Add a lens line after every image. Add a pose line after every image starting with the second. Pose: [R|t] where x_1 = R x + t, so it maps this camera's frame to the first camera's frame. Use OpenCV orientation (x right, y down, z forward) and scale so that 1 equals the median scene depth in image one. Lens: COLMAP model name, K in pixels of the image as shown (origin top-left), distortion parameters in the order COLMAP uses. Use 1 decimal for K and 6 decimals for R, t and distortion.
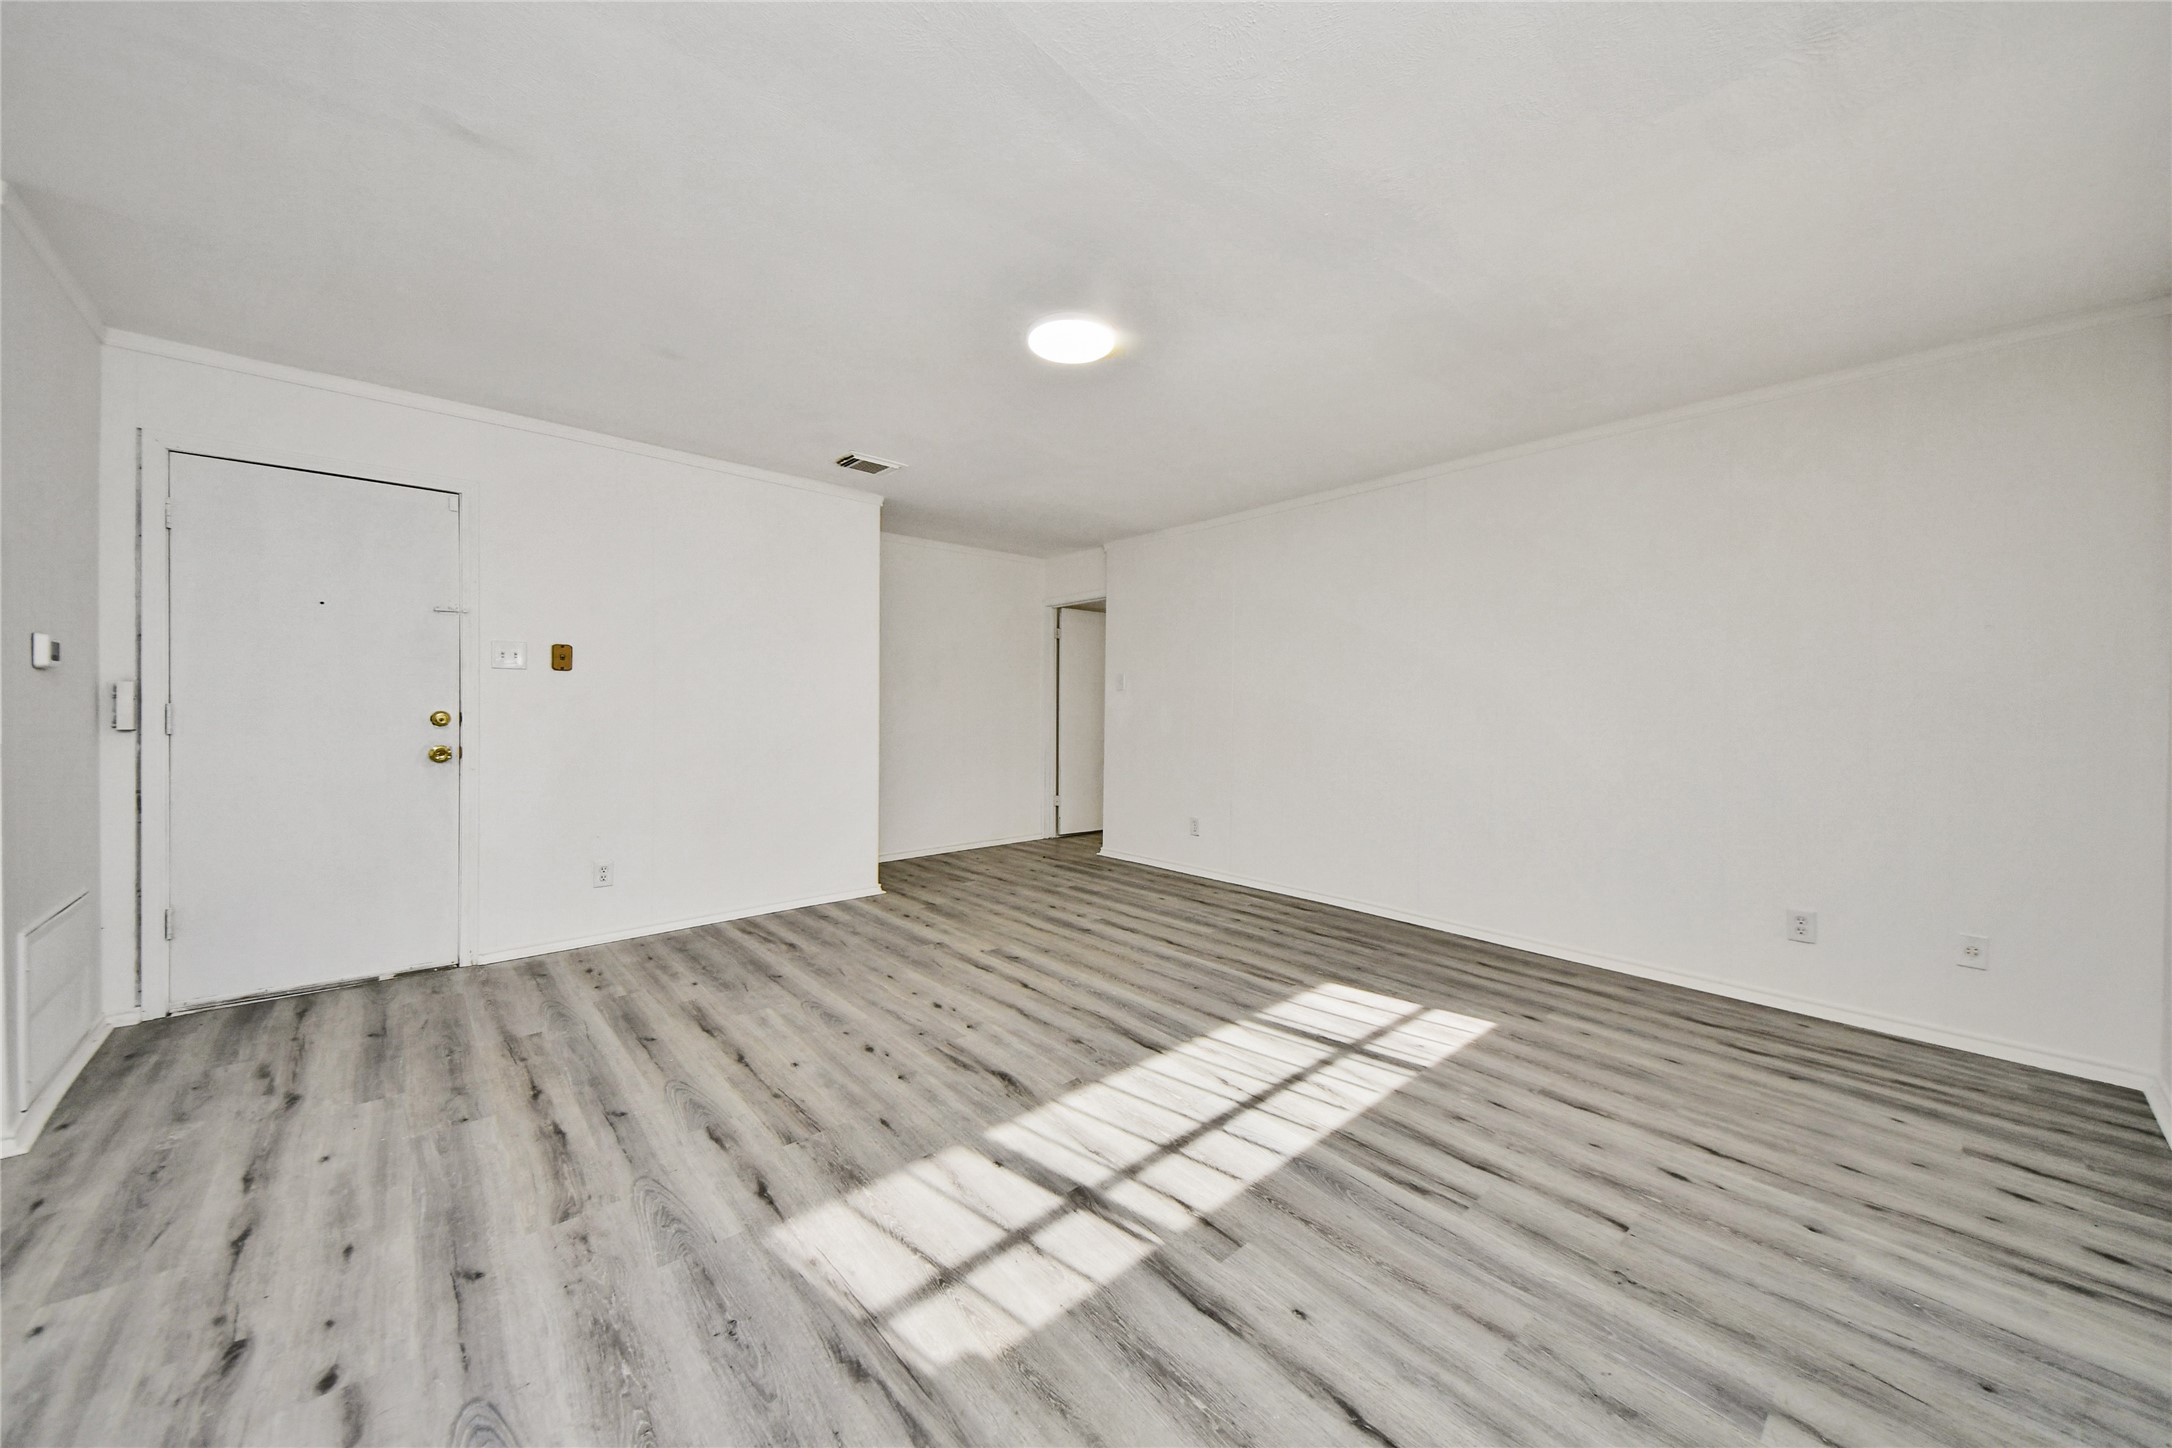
lens RADIAL K [[747.2, 0, 1092.6], [0, 747.2, 712.1], [0, 0, 1]] dist [0.047478, -0.015724]
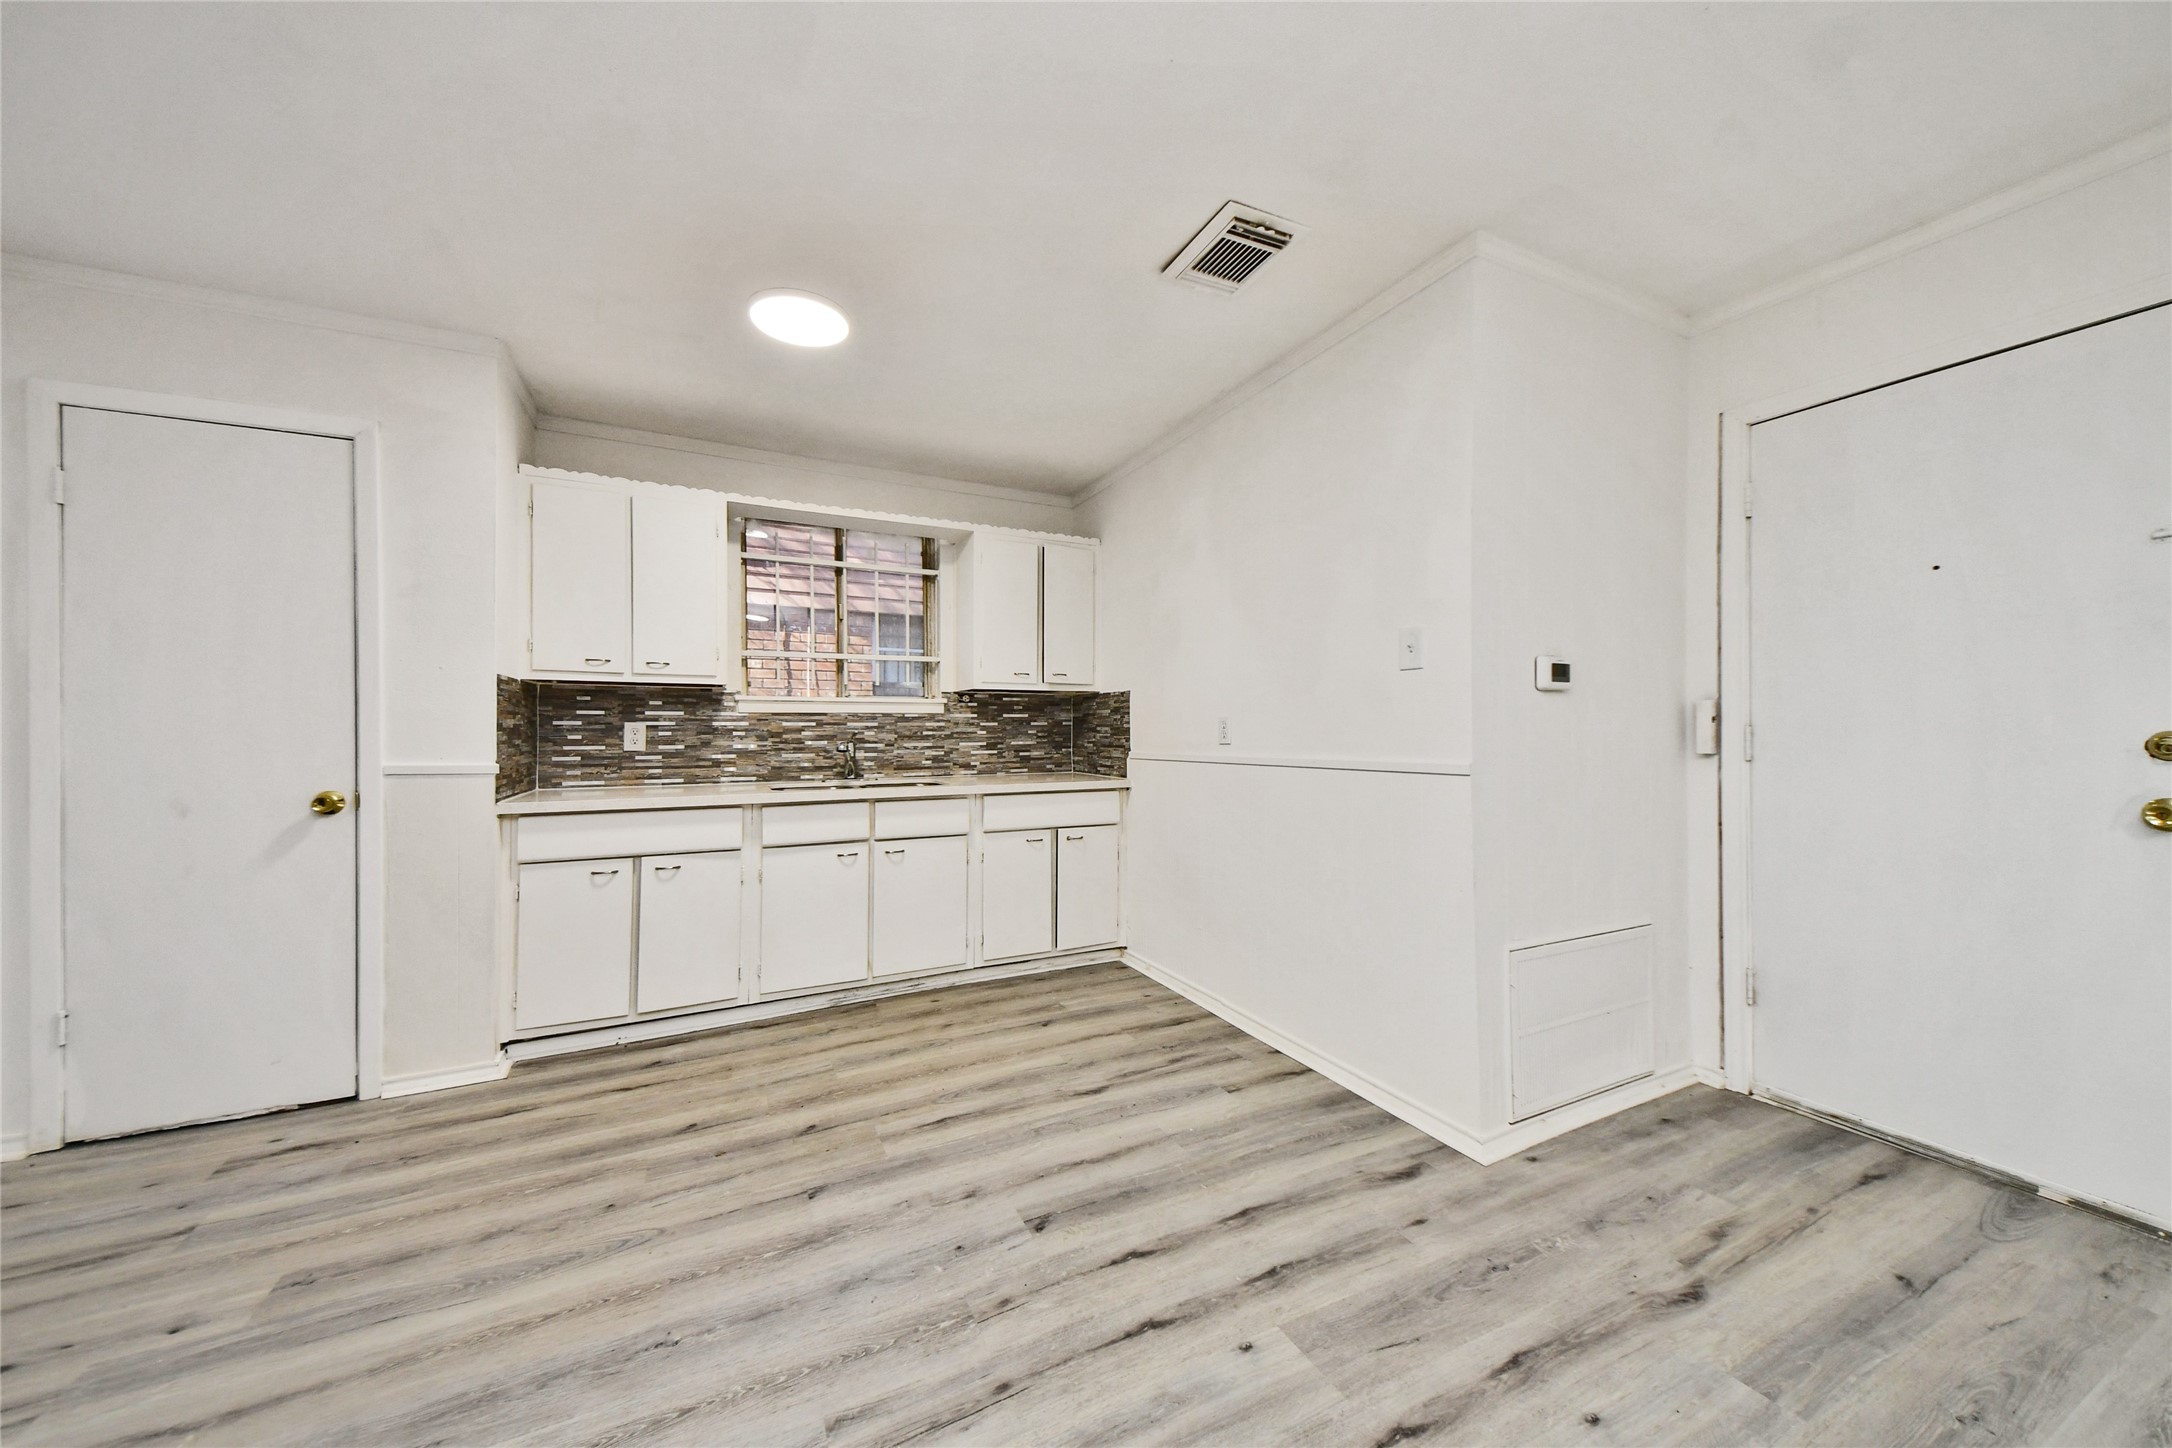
lens RADIAL K [[776.4, 0, 1082.7], [0, 776.4, 724.0], [0, 0, 1]] dist [0.070306, -0.031118]
pose [[-0.269594, -0.010873, -0.962913, -0.176947], [0.003575, 0.999918, -0.012292, -0.002574], [0.962968, -0.006756, -0.269533, 0.635305]]
